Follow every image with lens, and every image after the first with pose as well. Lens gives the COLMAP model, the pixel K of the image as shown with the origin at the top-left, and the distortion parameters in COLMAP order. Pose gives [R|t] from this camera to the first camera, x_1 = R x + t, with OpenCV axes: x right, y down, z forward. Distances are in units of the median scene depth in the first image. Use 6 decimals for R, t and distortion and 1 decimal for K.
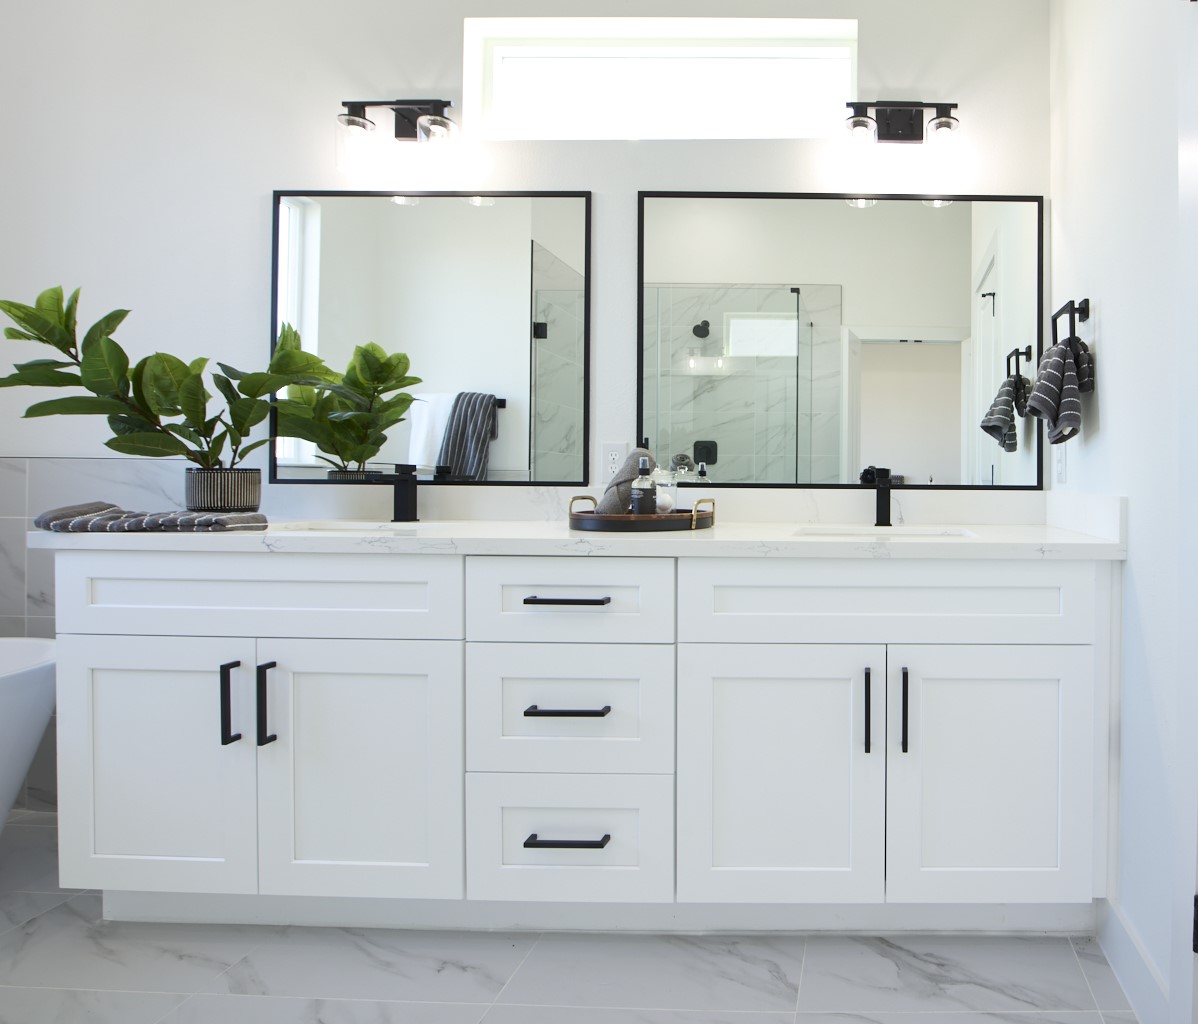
lens RADIAL K [[685.9, 0, 603.4], [0, 685.9, 653.0], [0, 0, 1]] dist [-0.022184, 0.004261]
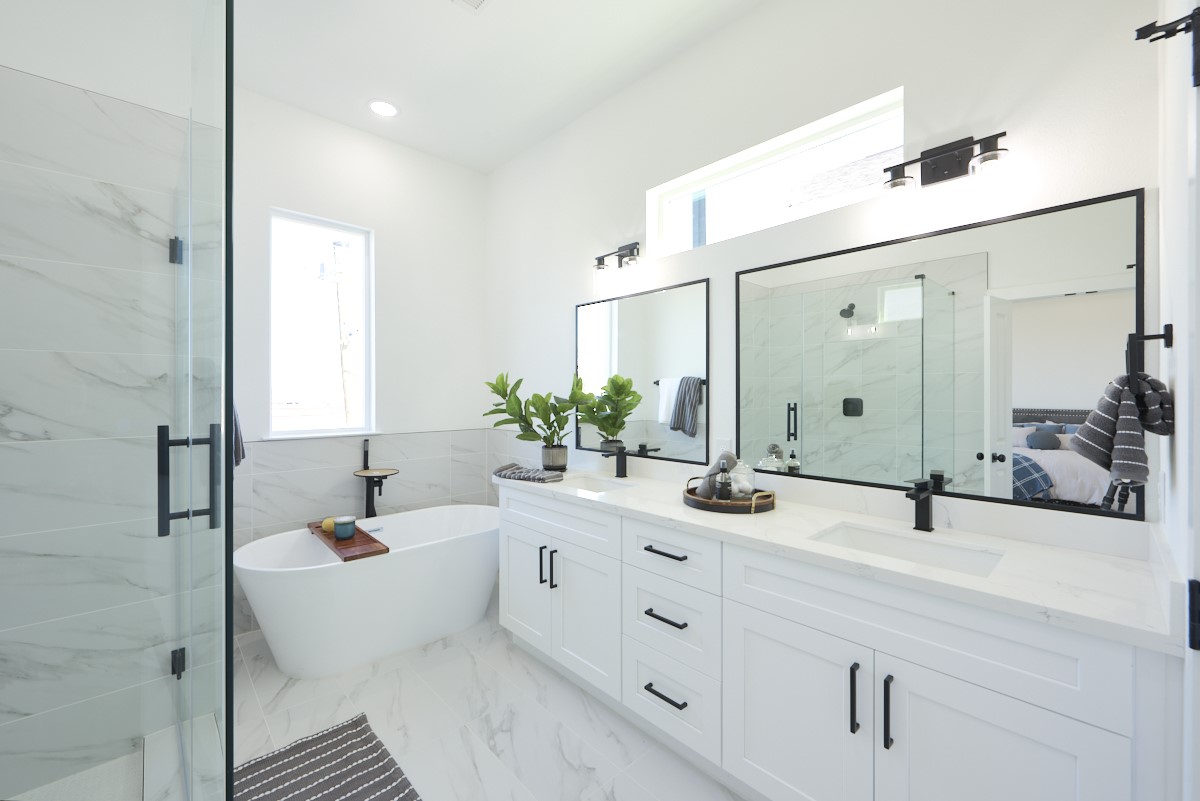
lens RADIAL K [[477.3, 0, 601.7], [0, 477.3, 396.8], [0, 0, 1]] dist [0.002289, -0.000502]
pose [[0.695875, -0.006272, -0.718136, 0.623440], [0.000207, 0.999964, -0.008532, -0.409613], [0.718163, 0.005789, 0.695851, 0.056223]]
